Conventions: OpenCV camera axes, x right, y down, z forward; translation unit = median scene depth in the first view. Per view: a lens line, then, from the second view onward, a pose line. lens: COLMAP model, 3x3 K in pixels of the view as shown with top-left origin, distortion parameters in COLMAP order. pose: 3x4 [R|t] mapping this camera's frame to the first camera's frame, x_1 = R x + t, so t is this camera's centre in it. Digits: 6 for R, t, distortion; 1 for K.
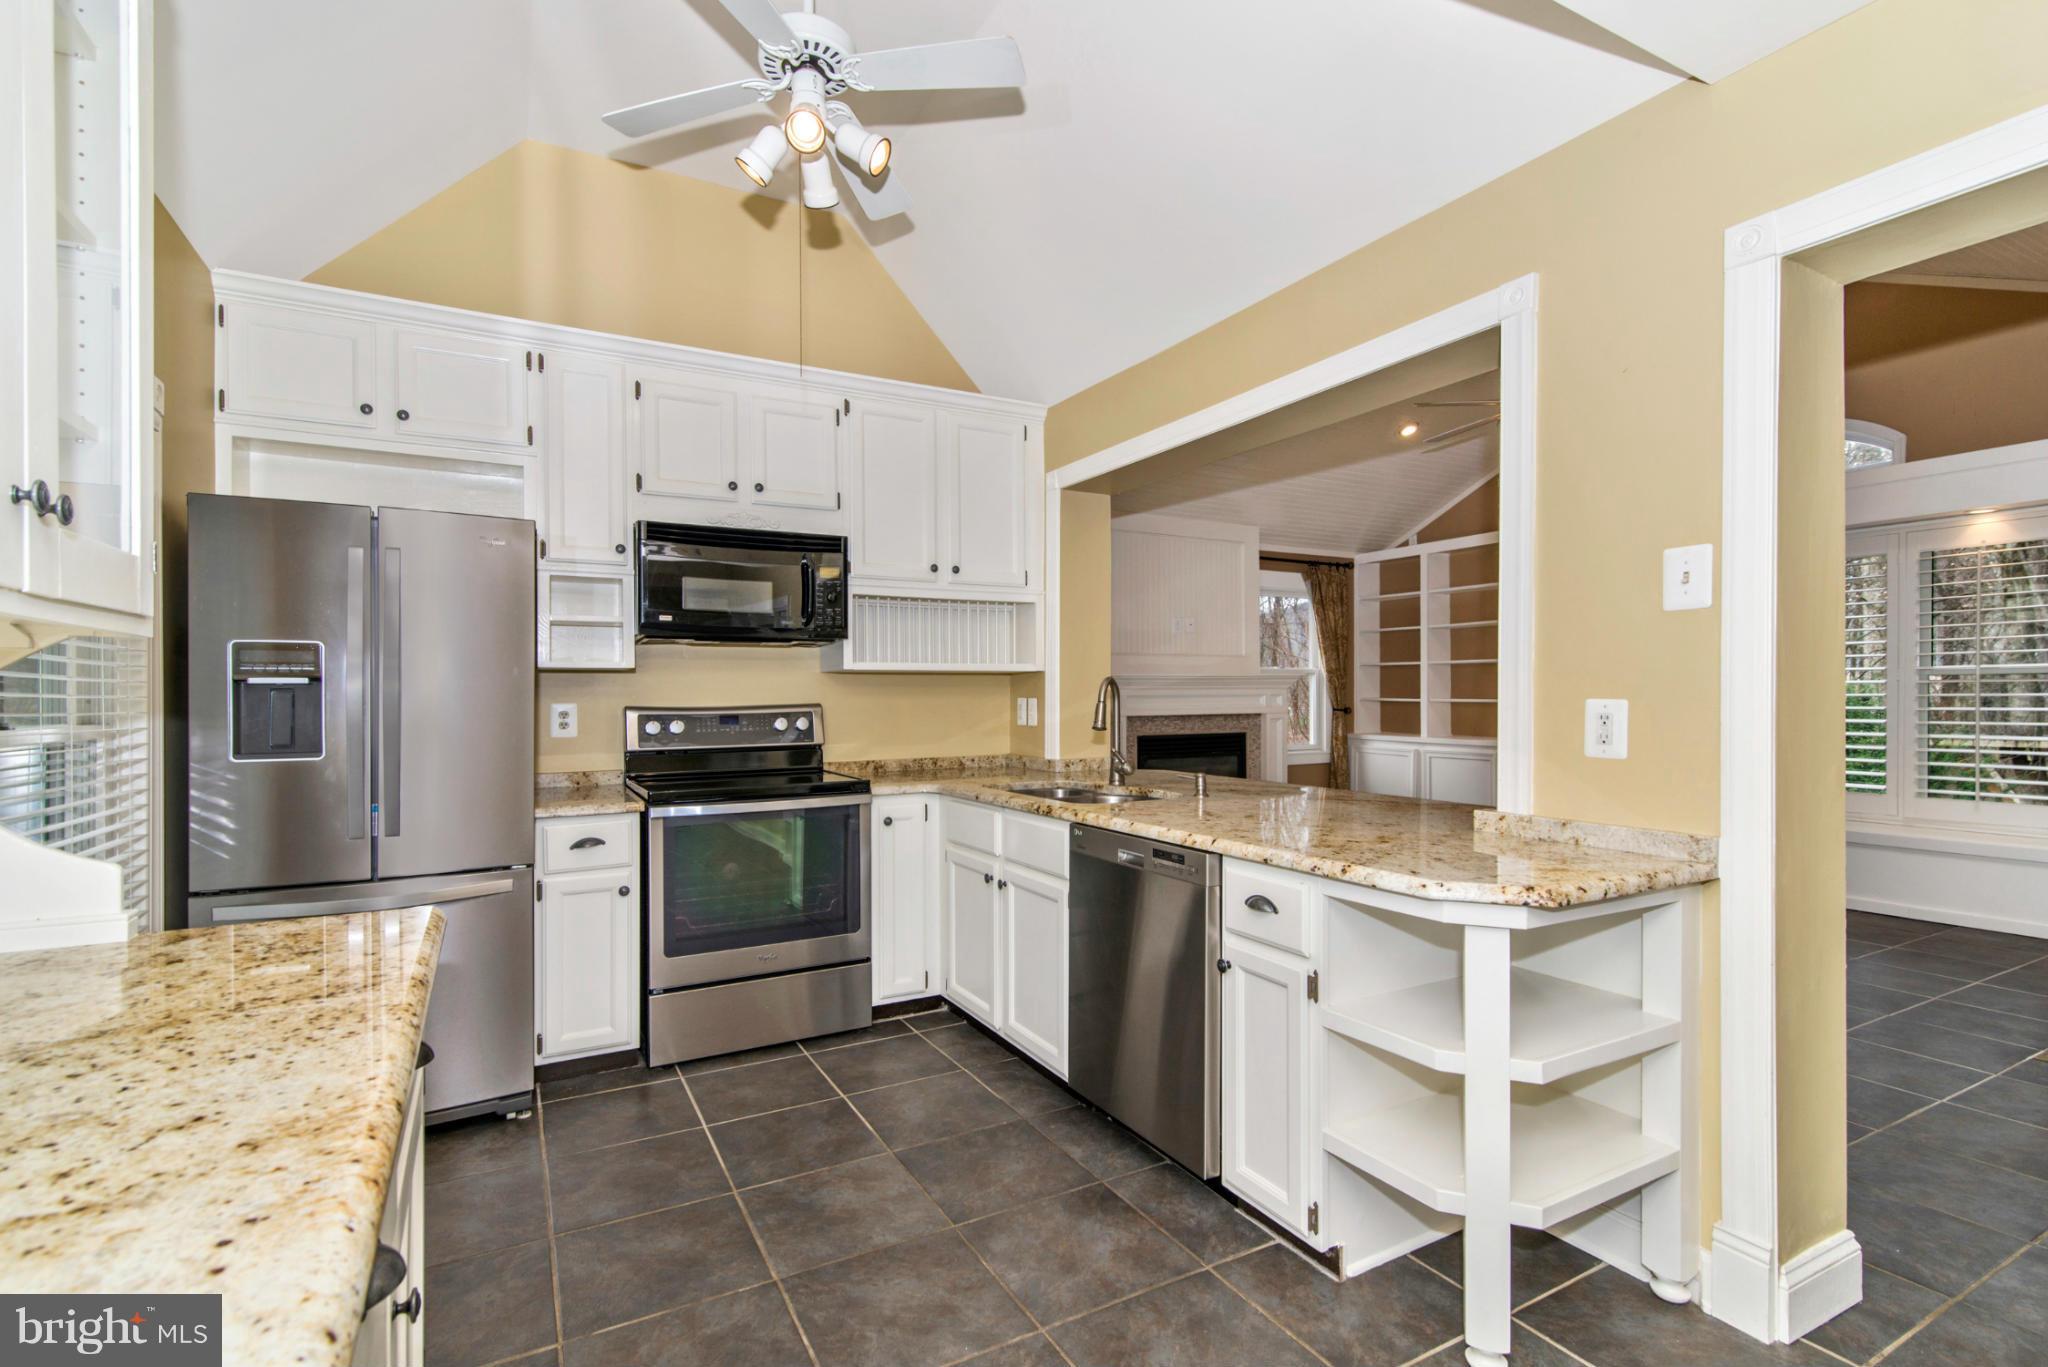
lens RADIAL K [[947.0, 0, 1016.4], [0, 947.0, 696.7], [0, 0, 1]] dist [0.004678, -0.000054]
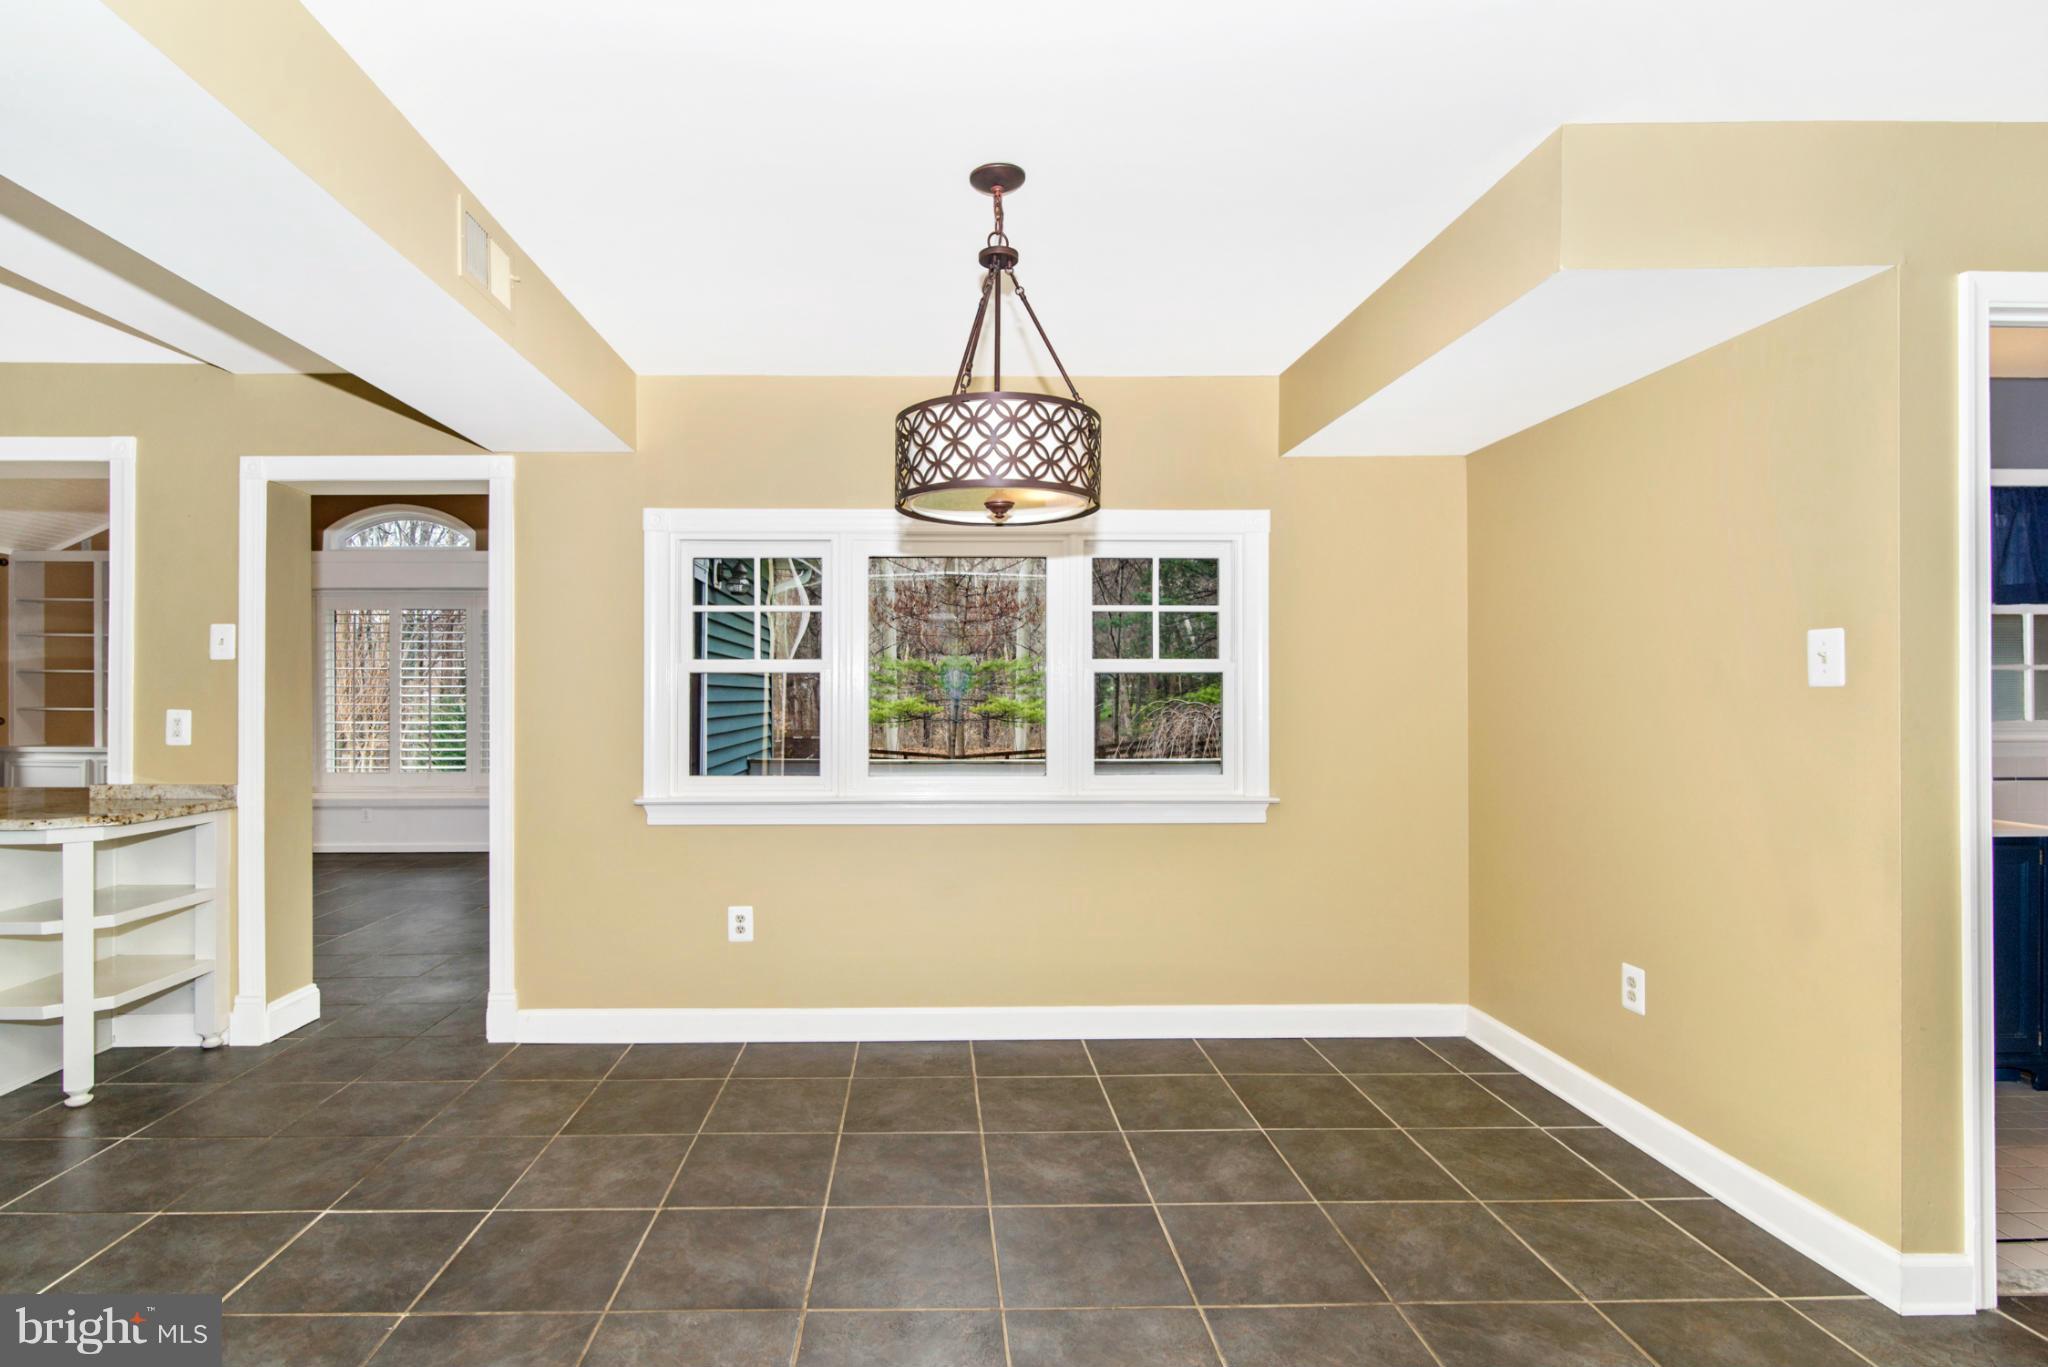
lens RADIAL K [[1010.5, 0, 943.0], [0, 1010.5, 696.7], [0, 0, 1]] dist [0.000986, -0.000206]
pose [[0.470754, 0.003849, 0.882256, -0.189317], [0.001363, 0.999986, -0.005090, -0.005857], [-0.882263, 0.003599, 0.470743, -0.615601]]
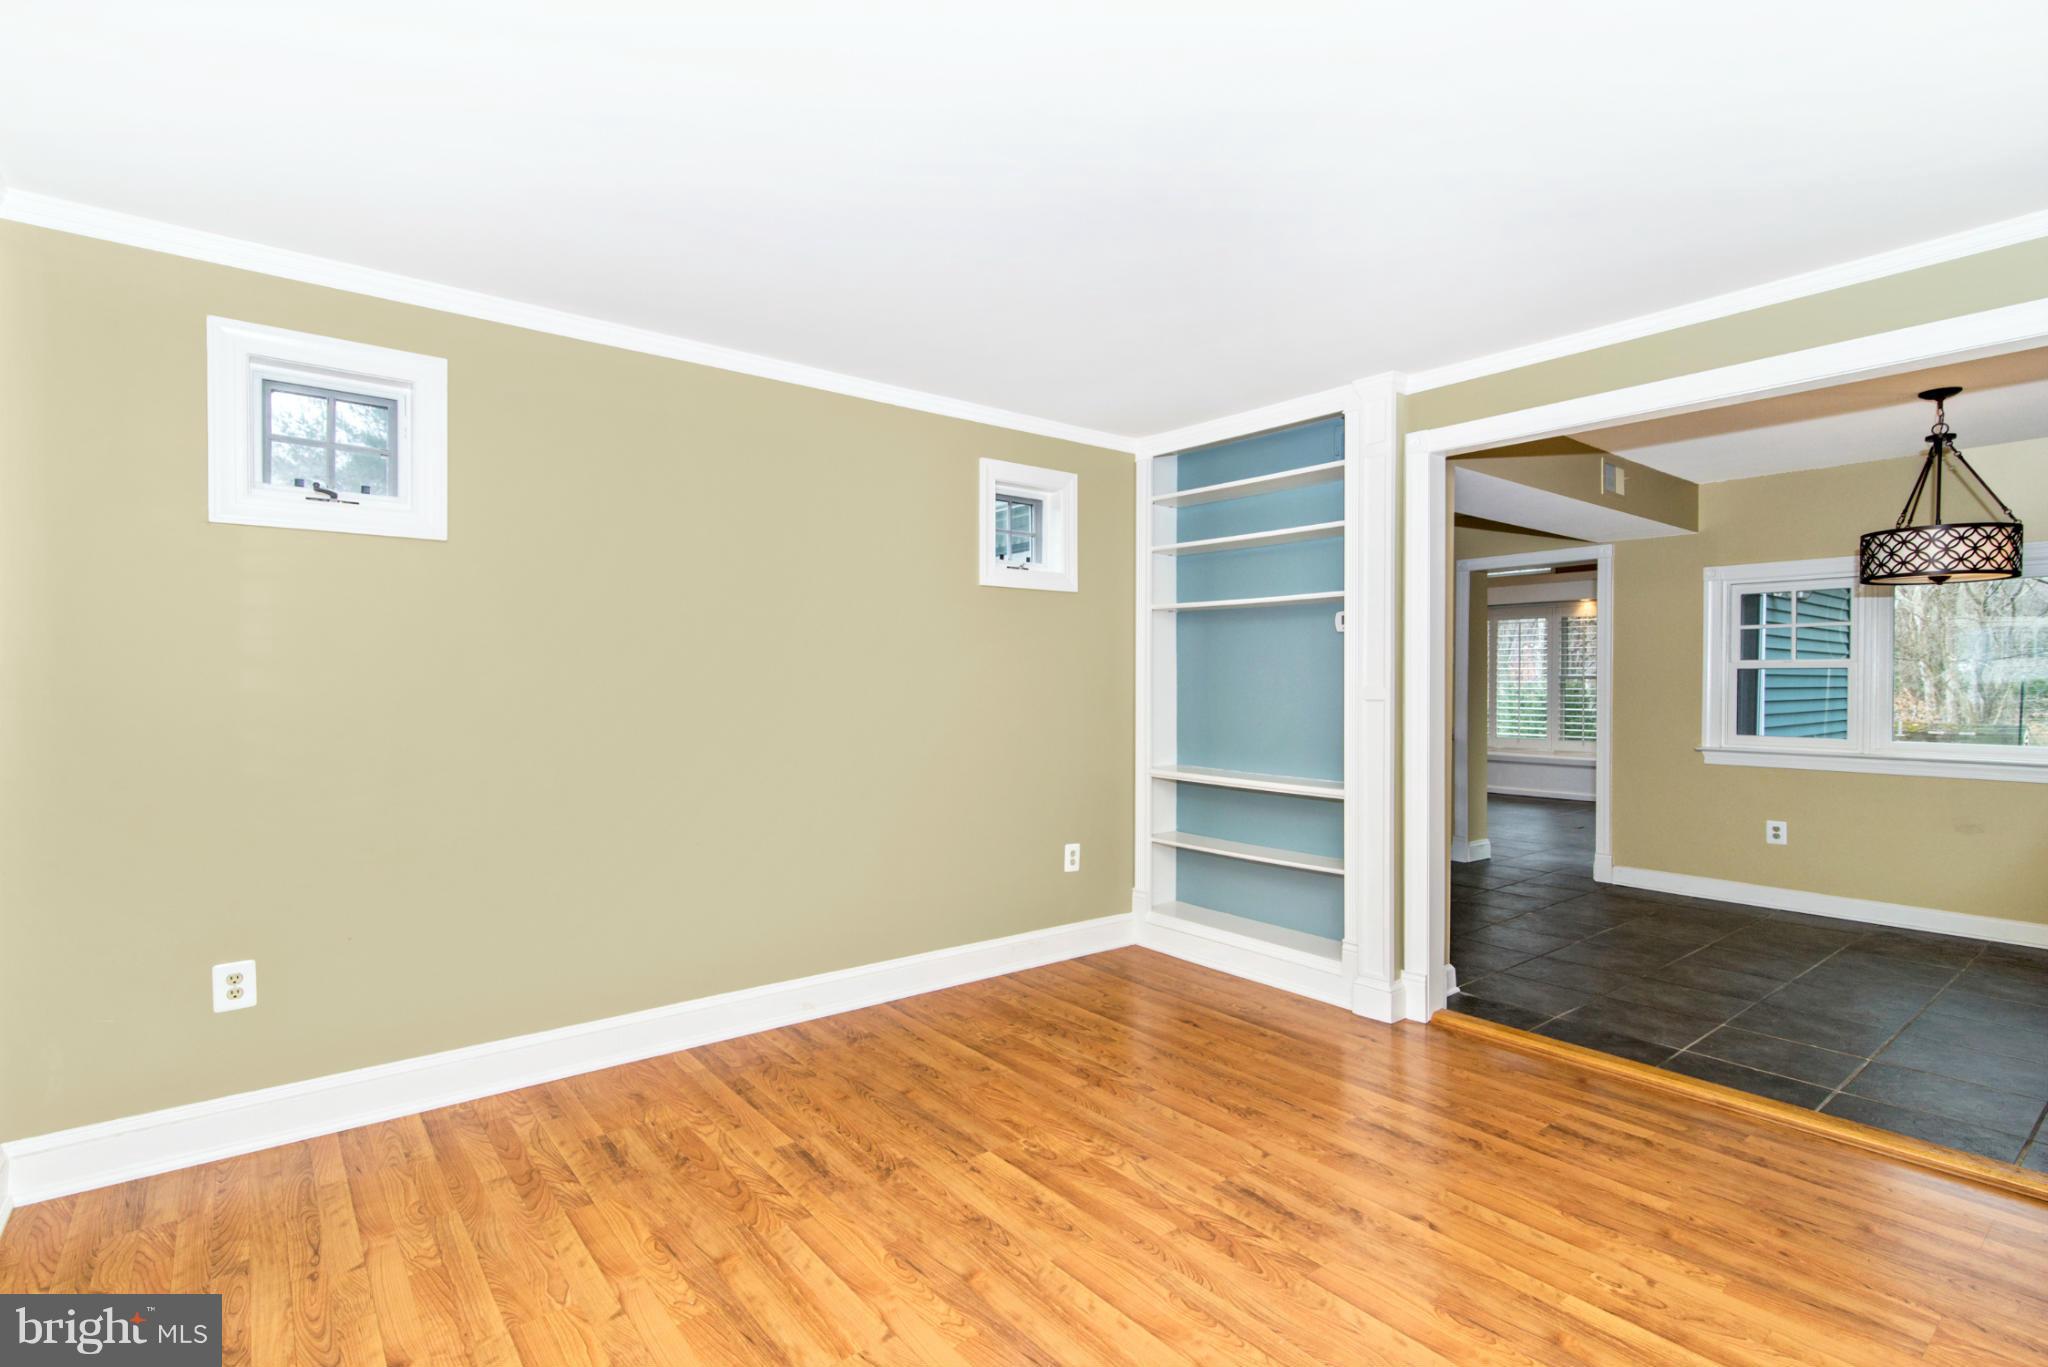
lens RADIAL K [[941.3, 0, 999.6], [0, 941.3, 693.4], [0, 0, 1]] dist [-0.001151, -0.000213]
pose [[0.989625, 0.002468, 0.143656, -0.814369], [-0.003545, 0.999967, 0.007246, -0.003934], [-0.143634, -0.007680, 0.989601, -1.250538]]
